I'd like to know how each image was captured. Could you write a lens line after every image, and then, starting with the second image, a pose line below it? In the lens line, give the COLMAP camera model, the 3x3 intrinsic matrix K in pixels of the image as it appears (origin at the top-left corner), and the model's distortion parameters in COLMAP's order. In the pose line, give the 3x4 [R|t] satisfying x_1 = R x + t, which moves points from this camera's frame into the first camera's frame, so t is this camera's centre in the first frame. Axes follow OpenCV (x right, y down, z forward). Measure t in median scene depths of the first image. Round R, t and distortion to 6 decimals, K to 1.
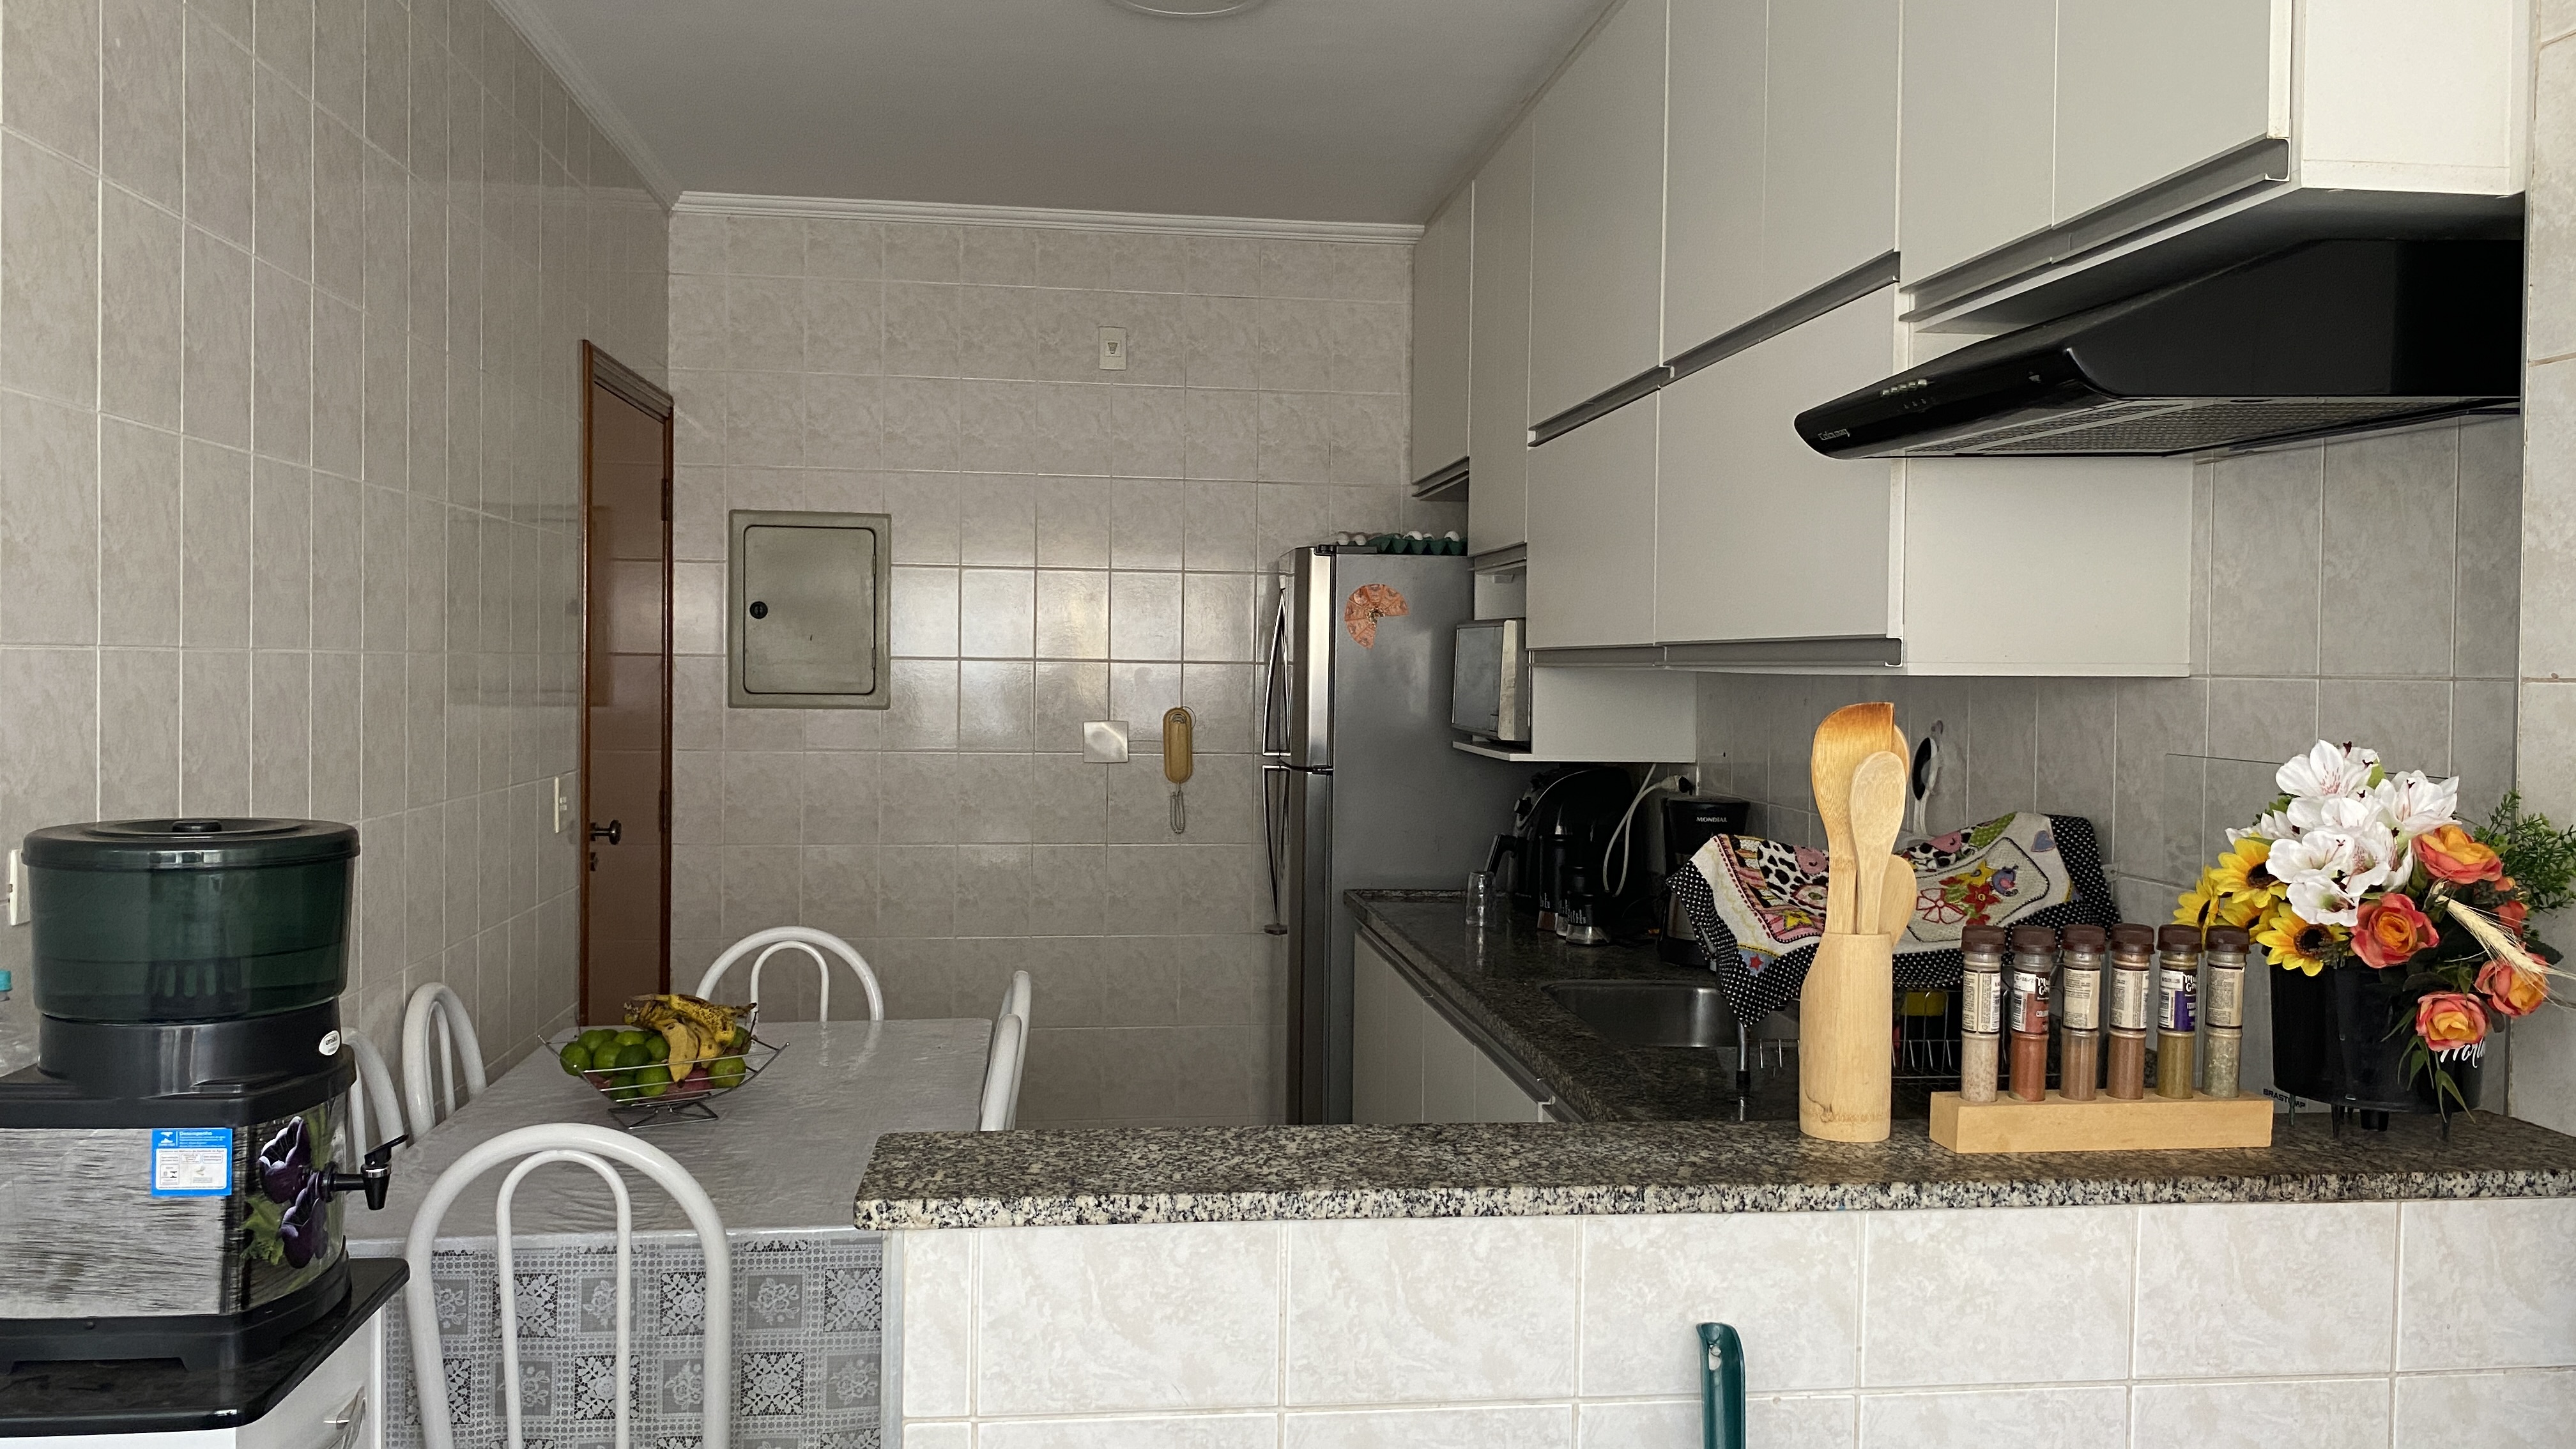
lens RADIAL K [[2059.9, 0, 1450.5], [0, 2059.9, 711.2], [0, 0, 1]] dist [0.053398, -0.084635]
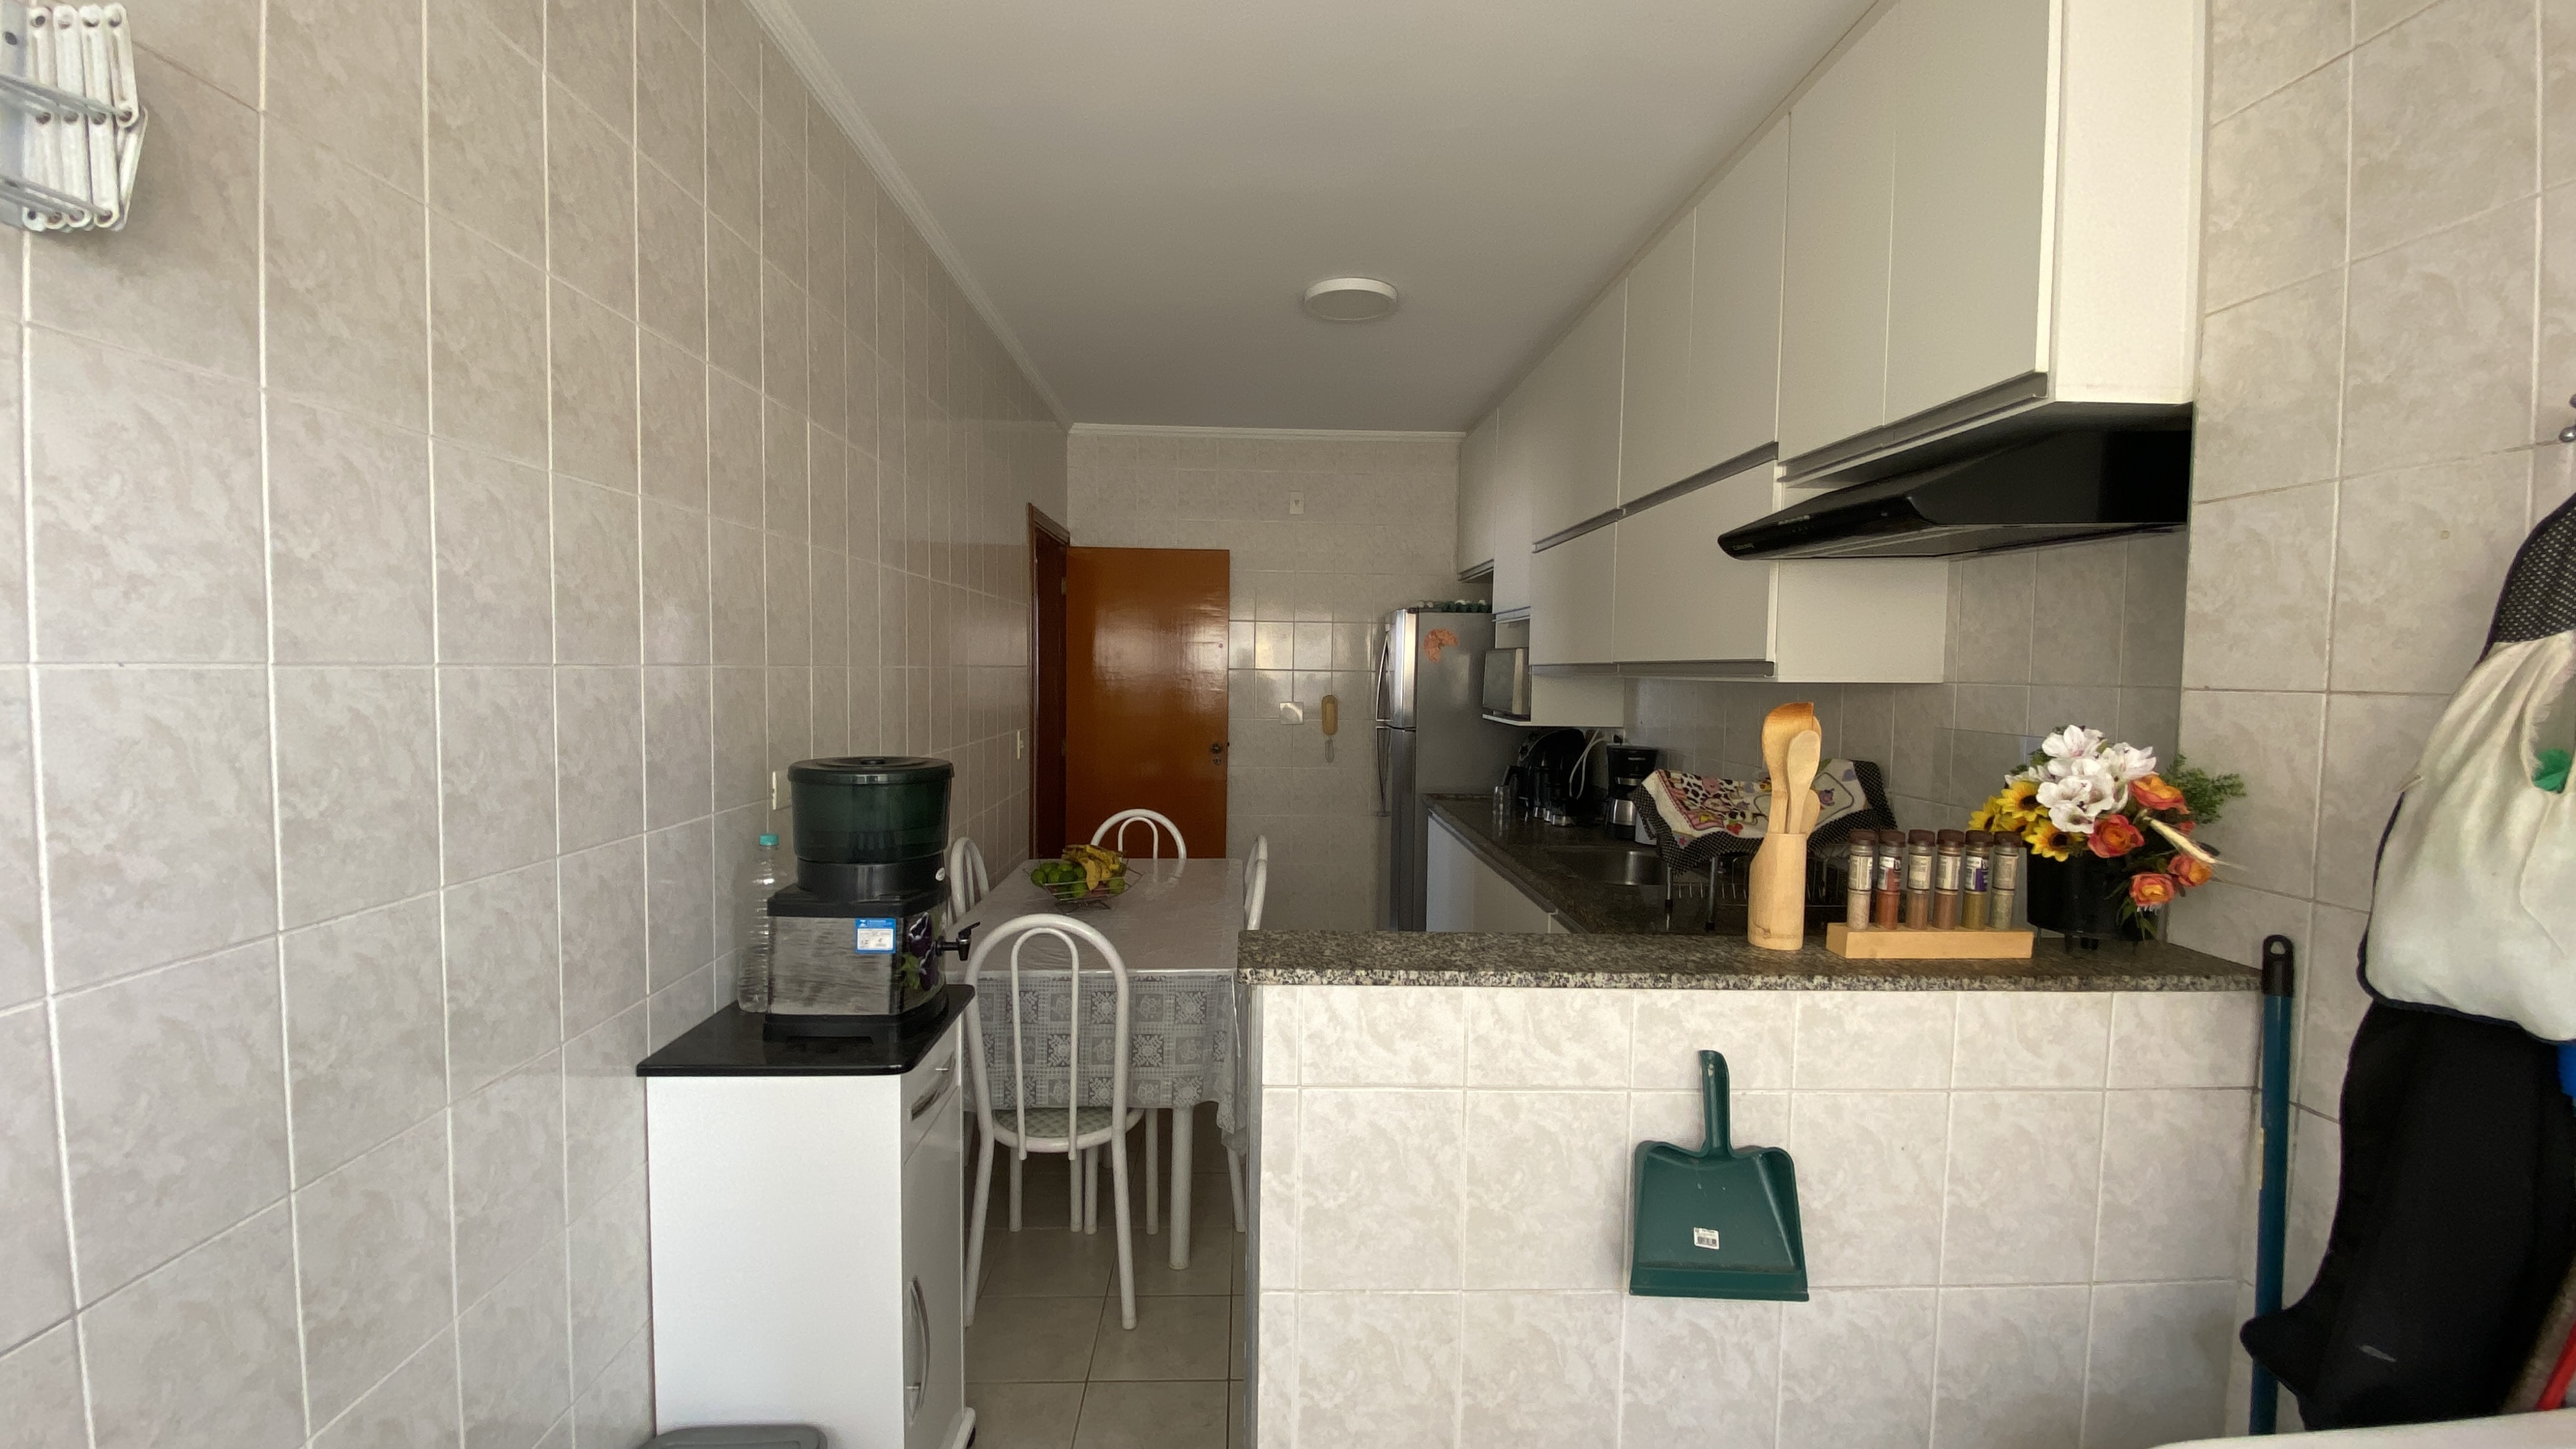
lens RADIAL K [[1052.5, 0, 1277.3], [0, 1052.5, 722.1], [0, 0, 1]] dist [0.071582, -0.067481]
pose [[0.996242, 0.005373, -0.086444, -0.150767], [-0.002191, 0.999318, 0.036859, -0.018634], [0.086583, -0.036531, 0.995575, 0.055936]]
